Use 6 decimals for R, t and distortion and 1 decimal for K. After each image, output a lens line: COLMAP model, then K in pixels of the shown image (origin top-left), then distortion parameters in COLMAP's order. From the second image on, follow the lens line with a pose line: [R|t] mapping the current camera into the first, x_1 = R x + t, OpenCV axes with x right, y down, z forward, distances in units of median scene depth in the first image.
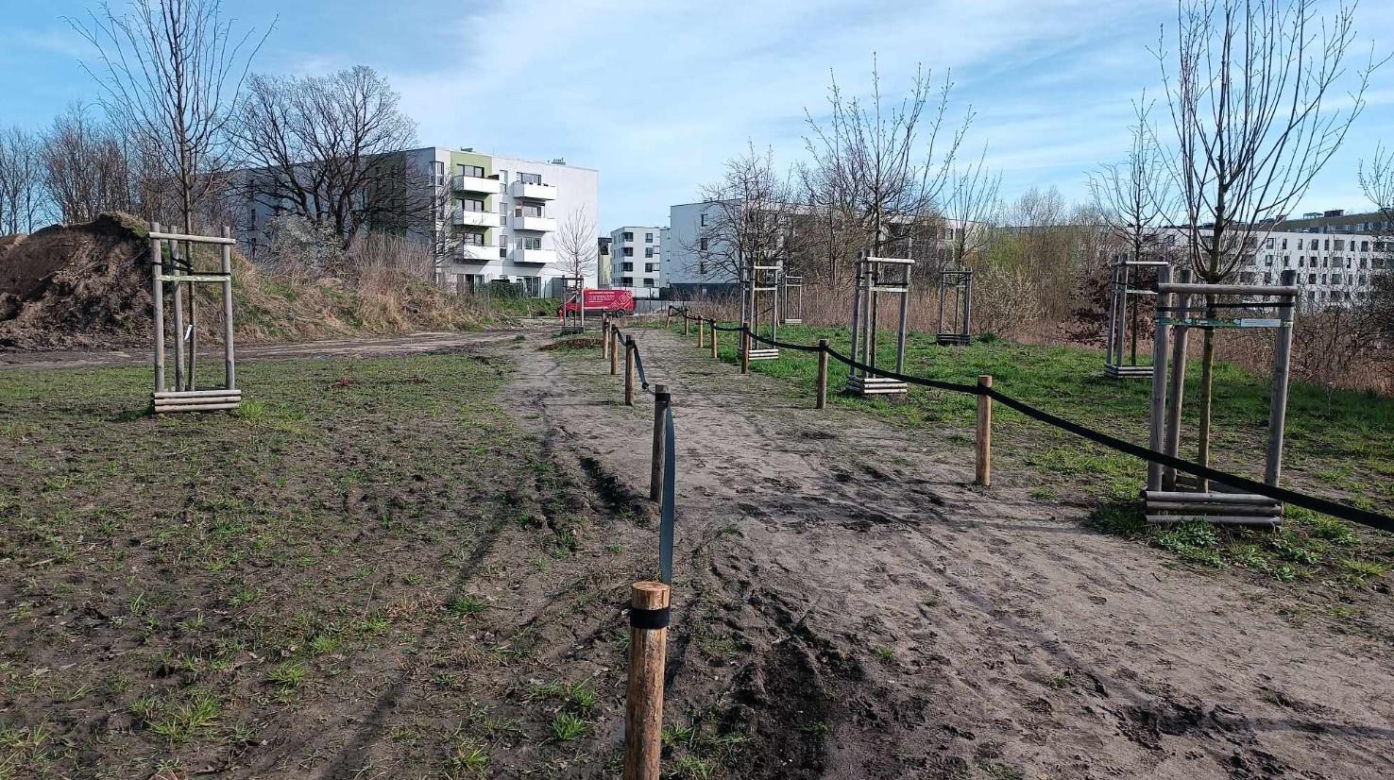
lens RADIAL K [[993.5, 0, 696.4], [0, 993.5, 391.7], [0, 0, 1]] dist [0.001268, 0.000004]
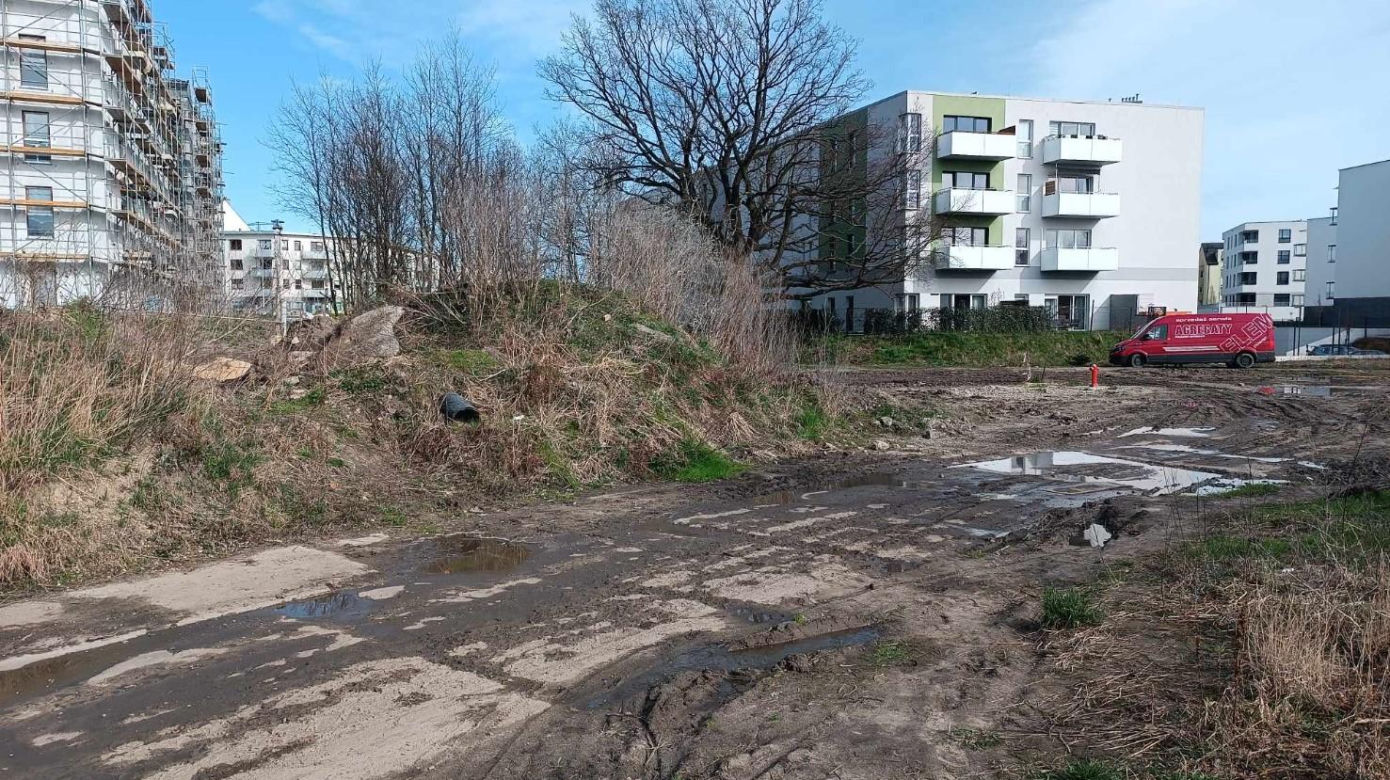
lens RADIAL K [[990.6, 0, 690.4], [0, 990.6, 389.8], [0, 0, 1]] dist [0.001268, 0.000004]
pose [[0.839260, 0.020391, -0.543348, -0.035090], [-0.034711, 0.999267, -0.016115, -0.042162], [0.542621, 0.032385, 0.839353, 0.387124]]
